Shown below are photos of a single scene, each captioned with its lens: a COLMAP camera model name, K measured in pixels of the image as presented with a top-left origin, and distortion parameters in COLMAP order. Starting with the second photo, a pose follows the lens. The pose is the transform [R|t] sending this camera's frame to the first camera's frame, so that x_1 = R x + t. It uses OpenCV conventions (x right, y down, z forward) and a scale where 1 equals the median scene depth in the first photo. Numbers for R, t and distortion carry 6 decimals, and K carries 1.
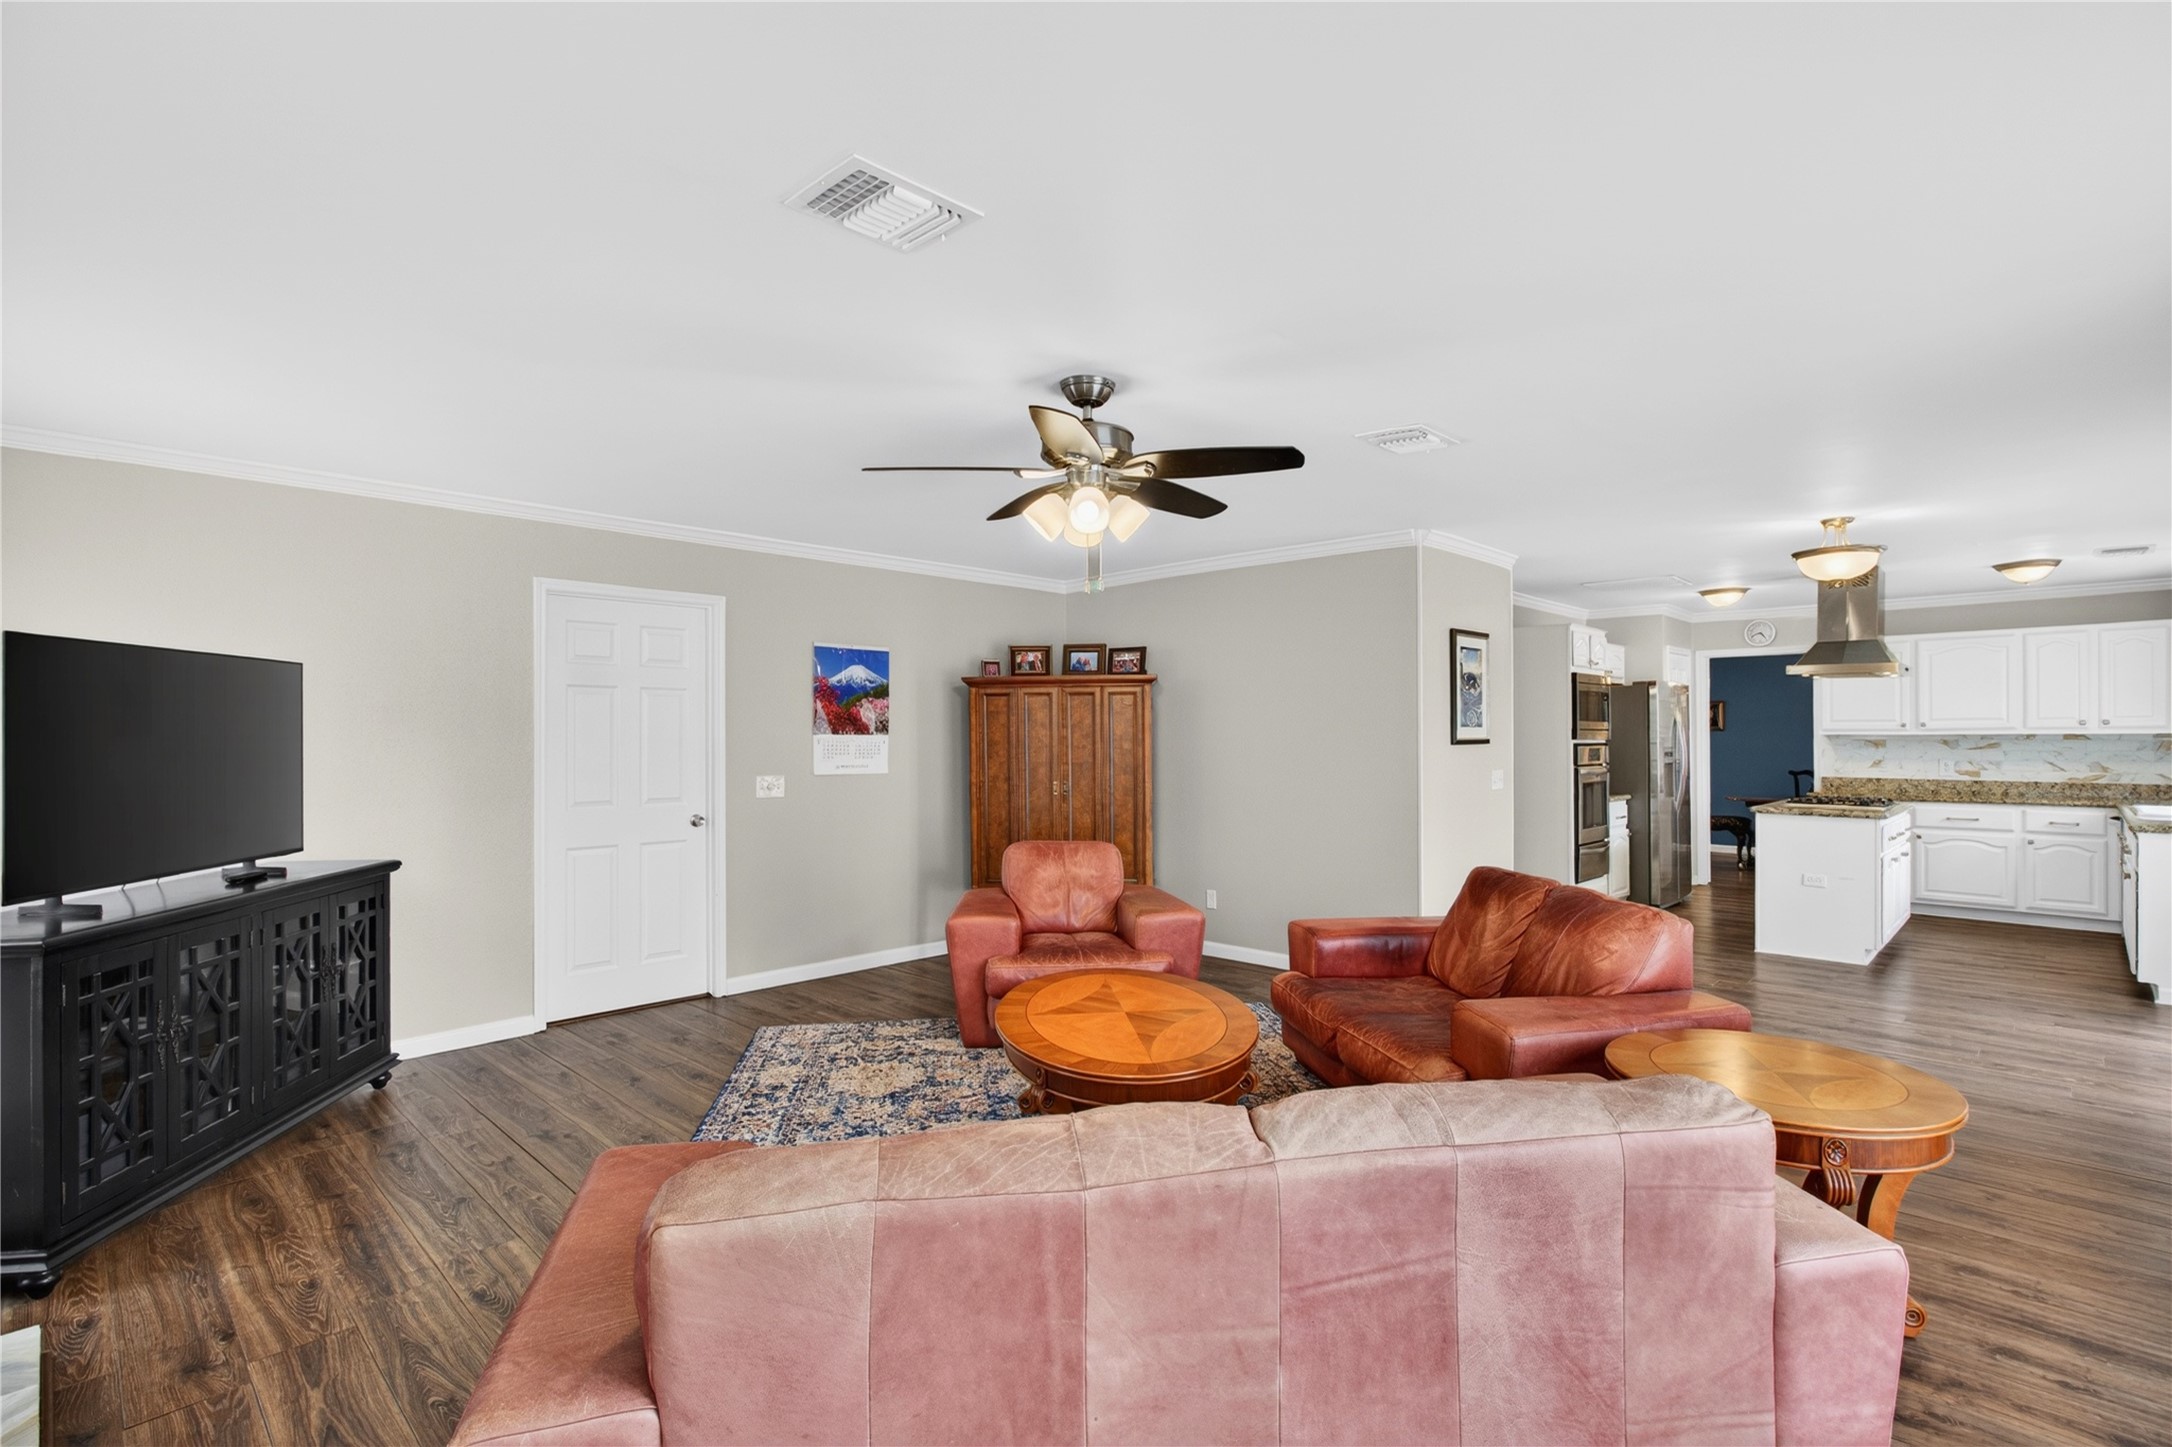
lens RADIAL K [[1022.5, 0, 1095.3], [0, 1022.5, 735.4], [0, 0, 1]] dist [-0.010638, 0.009621]
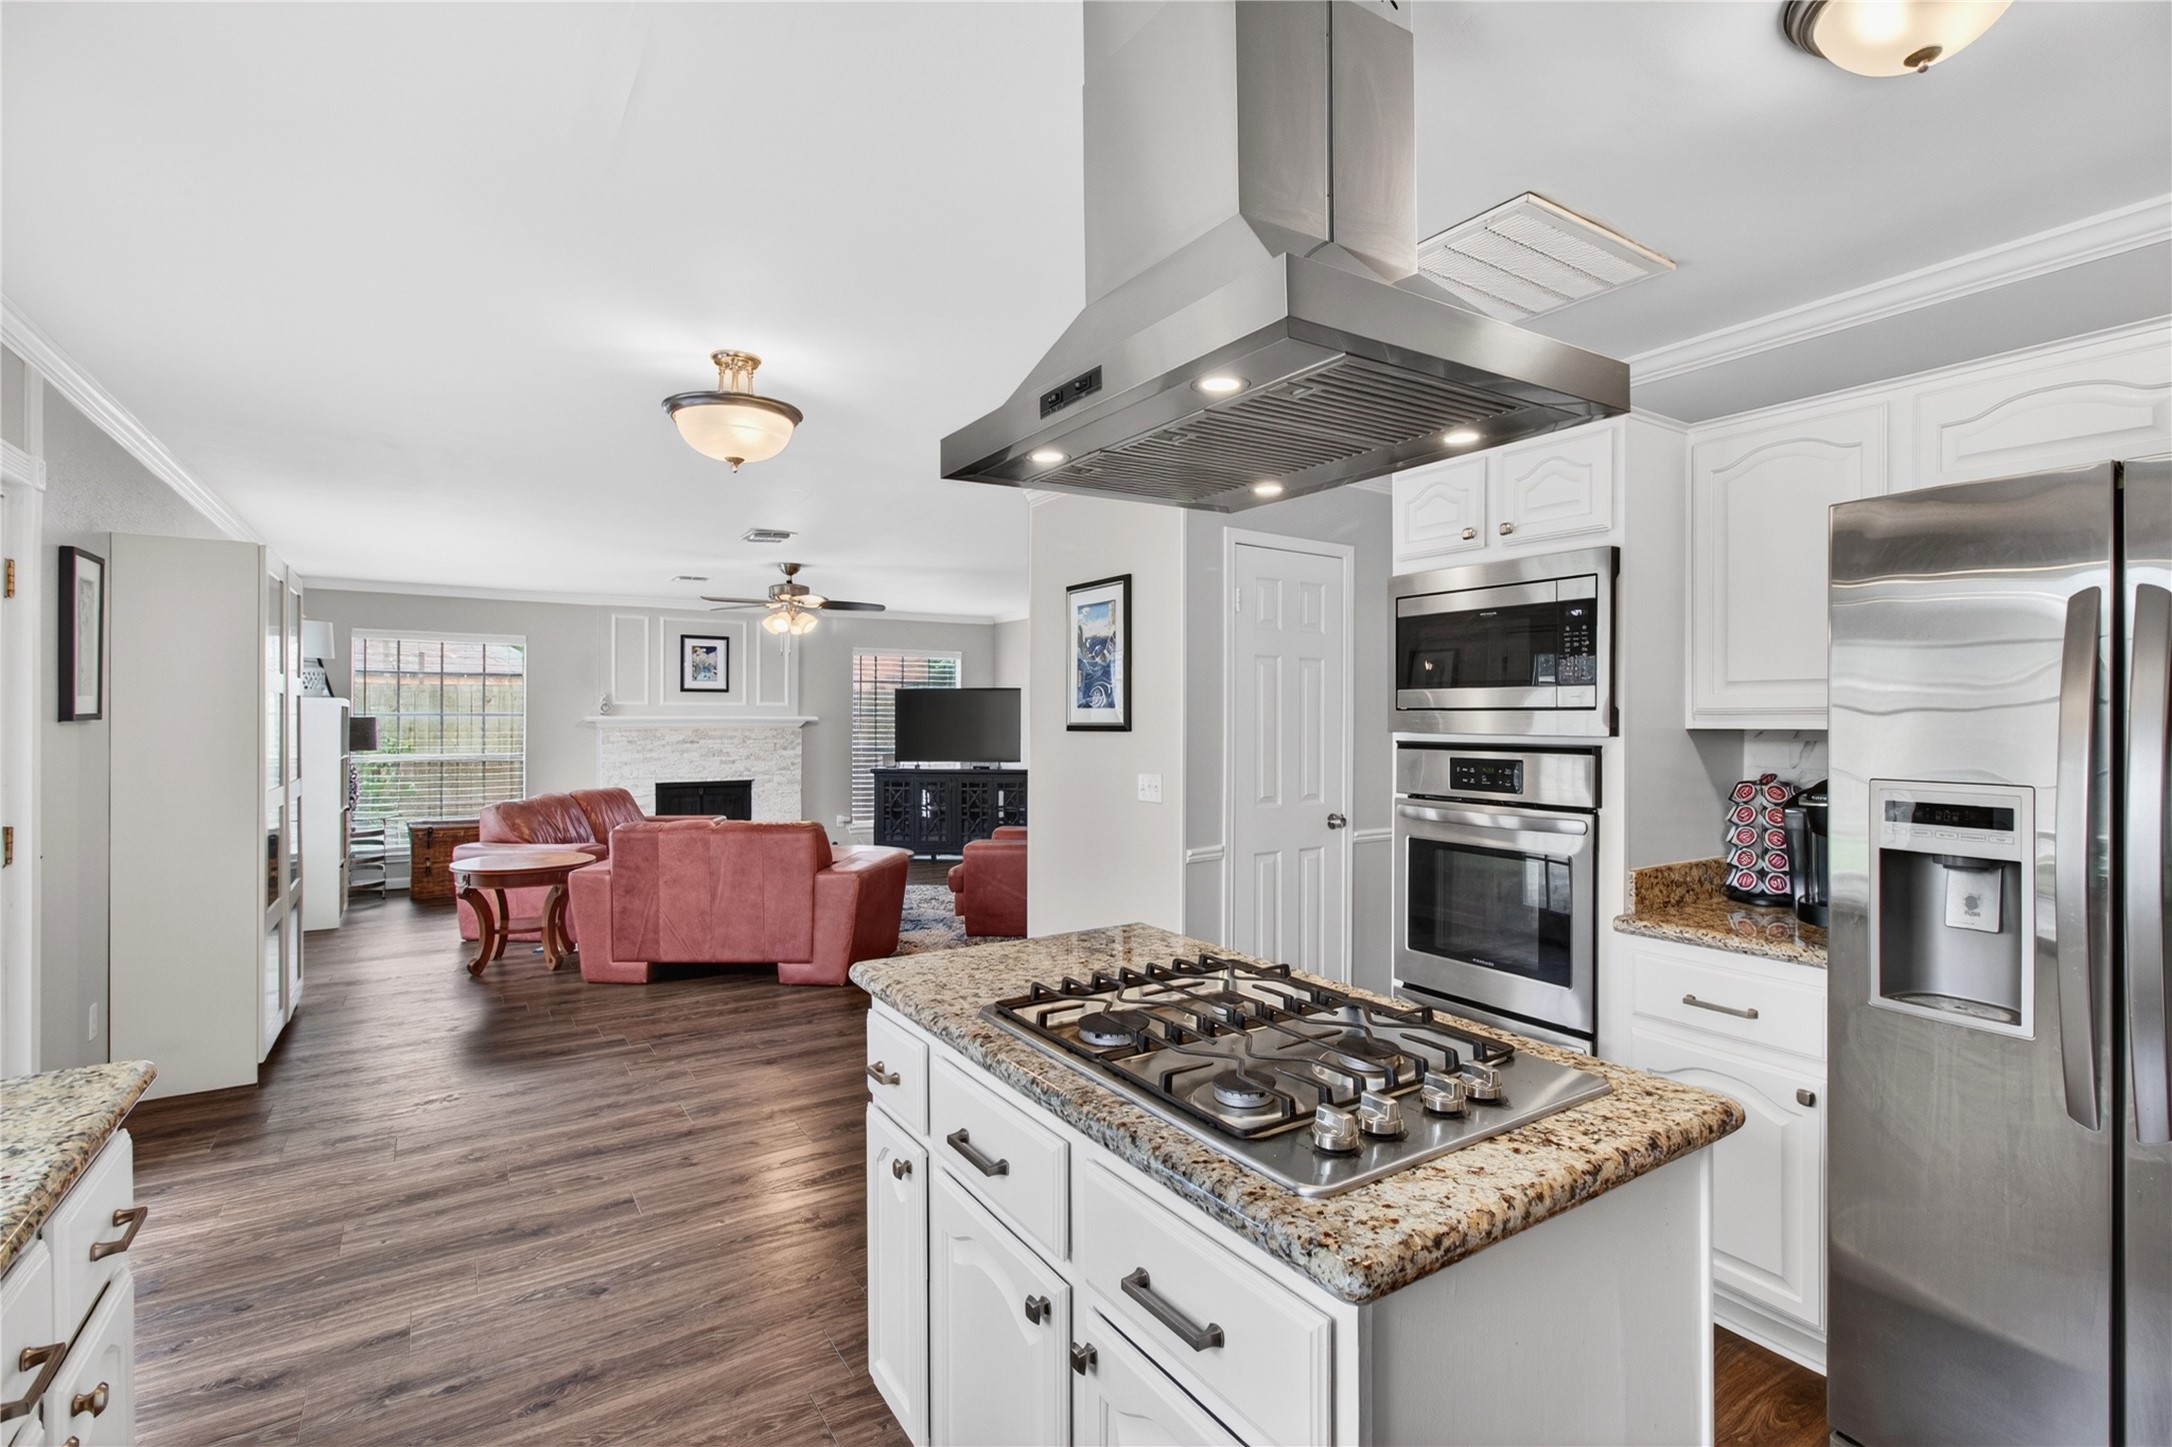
lens RADIAL K [[1022.5, 0, 1109.4], [0, 1022.5, 707.0], [0, 0, 1]] dist [-0.010638, 0.009621]
pose [[-0.227256, -0.006479, -0.973814, 0.890413], [-0.002268, 0.999979, -0.006124, -0.003810], [0.973833, 0.000817, -0.227265, 0.955471]]
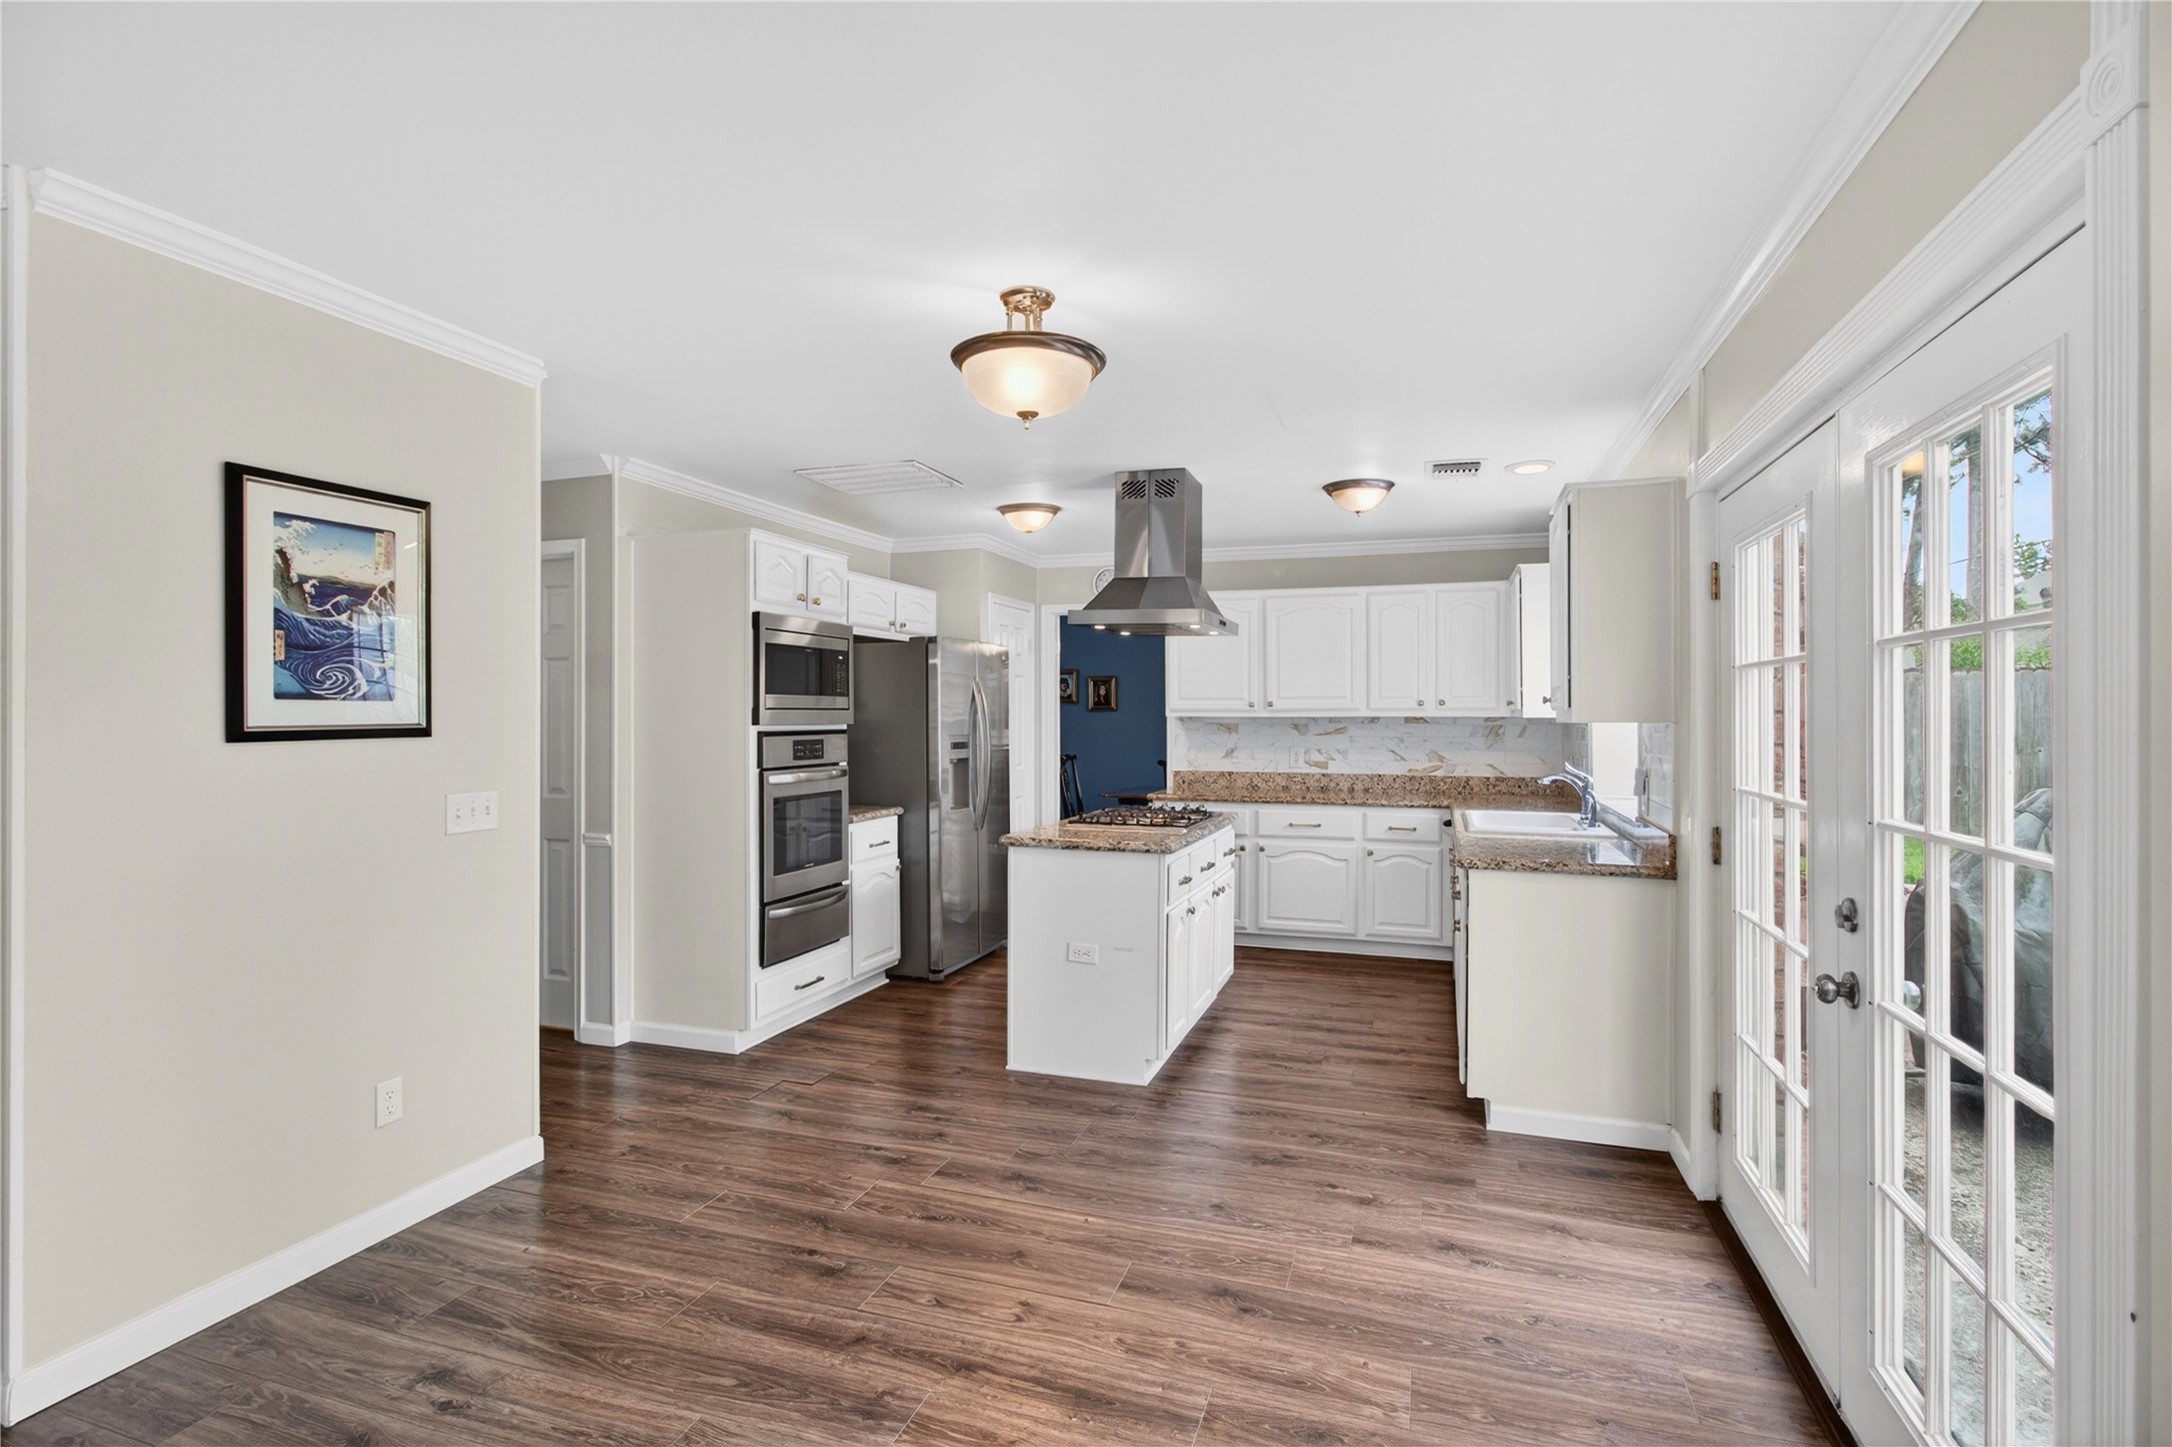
lens RADIAL K [[1022.5, 0, 1099.6], [0, 1022.5, 714.9], [0, 0, 1]] dist [-0.010638, 0.009621]
pose [[0.902537, 0.001272, 0.430609, 0.385969], [-0.001387, 0.999999, -0.000047, -0.002245], [-0.430609, -0.000555, 0.902538, 0.375639]]
